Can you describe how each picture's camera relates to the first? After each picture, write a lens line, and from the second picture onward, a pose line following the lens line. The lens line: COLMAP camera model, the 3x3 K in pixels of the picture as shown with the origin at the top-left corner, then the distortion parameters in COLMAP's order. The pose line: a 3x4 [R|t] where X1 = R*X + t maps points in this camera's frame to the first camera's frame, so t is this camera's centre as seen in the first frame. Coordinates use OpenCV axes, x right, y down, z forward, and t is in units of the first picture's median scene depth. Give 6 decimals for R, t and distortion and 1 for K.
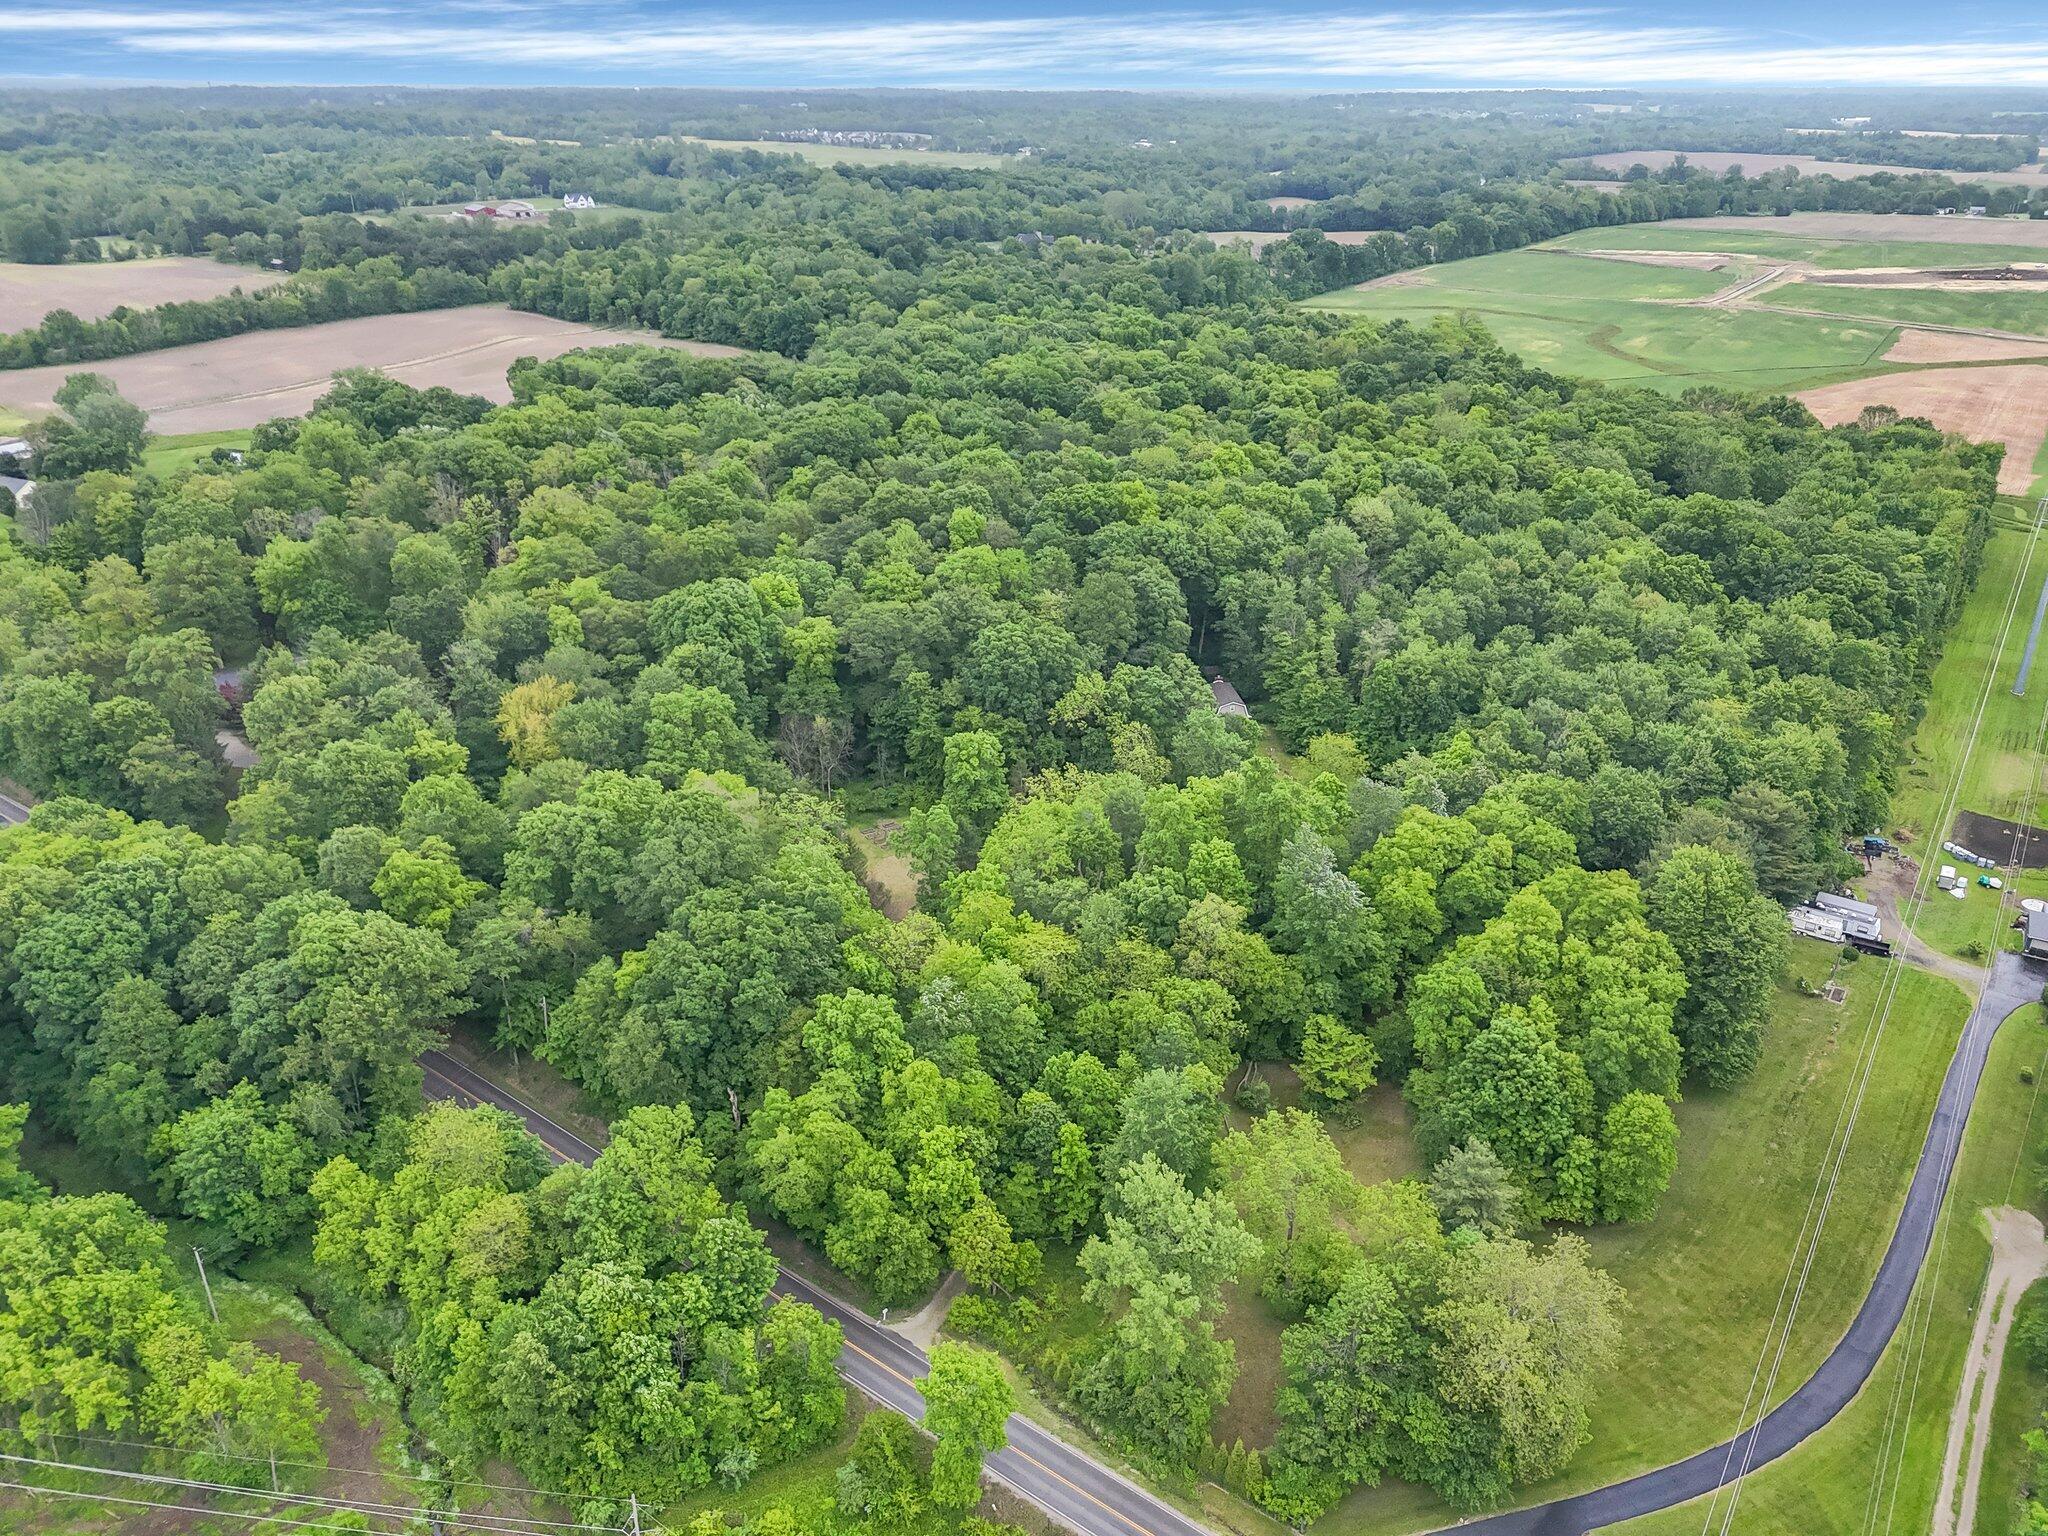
lens RADIAL K [[1418.5, 0, 1024.0], [0, 1418.5, 768.0], [0, 0, 1]] dist [0.040957, -0.020973]
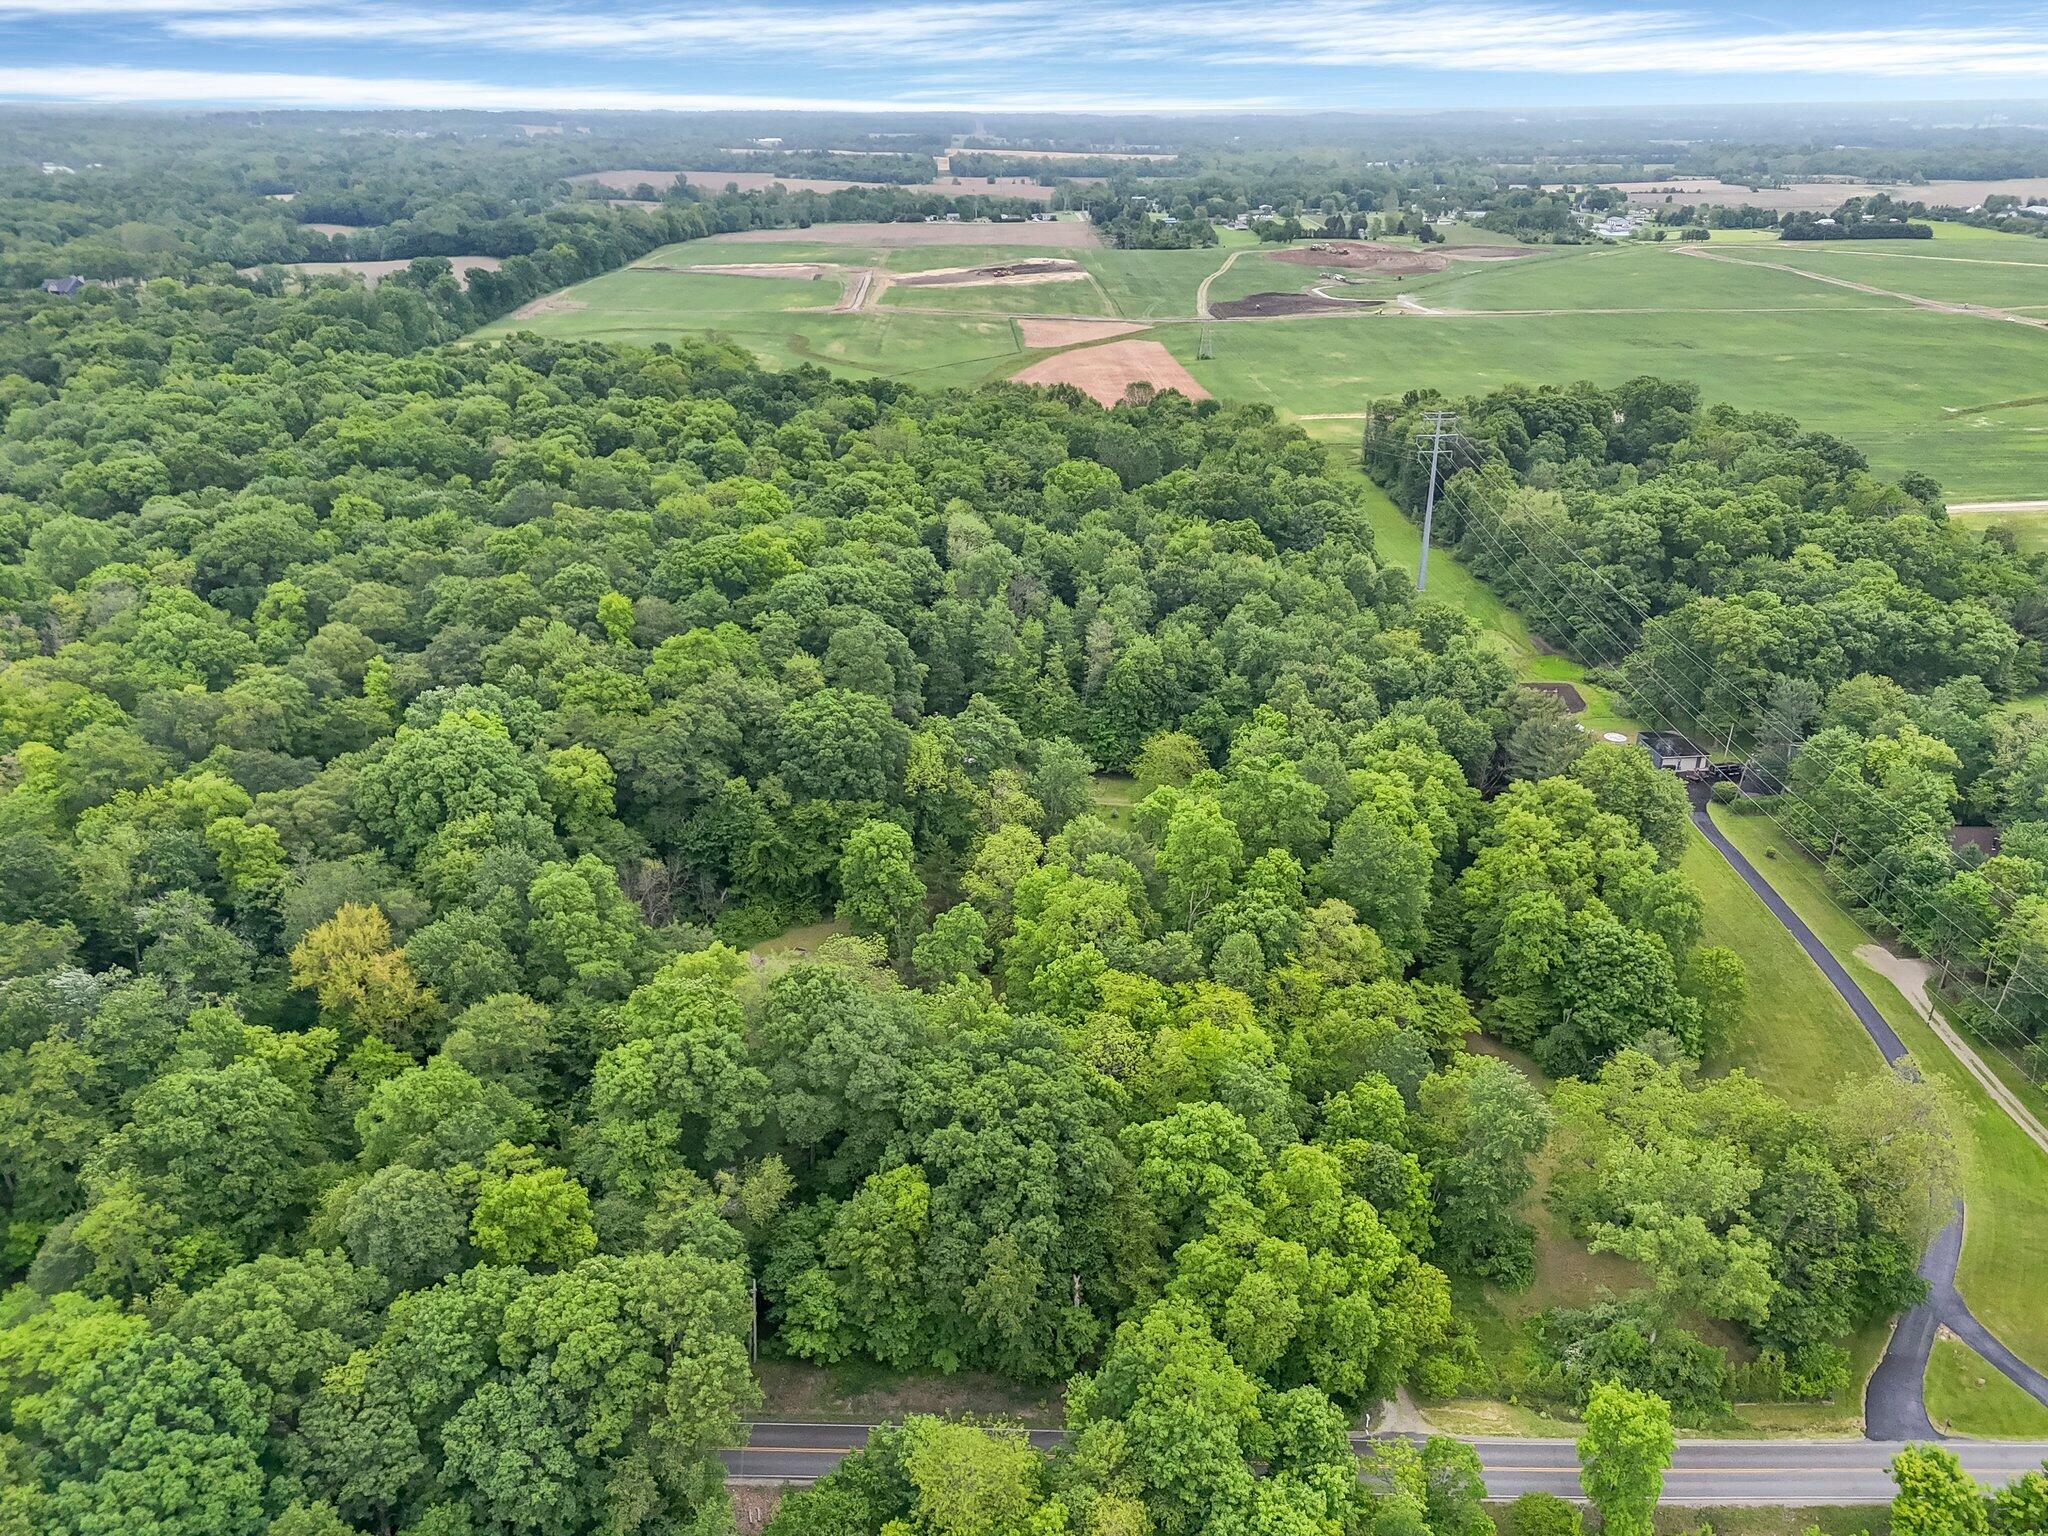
lens RADIAL K [[1412.2, 0, 1029.8], [0, 1412.2, 834.9], [0, 0, 1]] dist [0.041565, -0.000014]
pose [[0.810624, -0.266843, 0.521232, -0.338460], [0.252145, 0.962448, 0.100583, -0.067266], [-0.528499, 0.049891, 0.847467, 0.159612]]
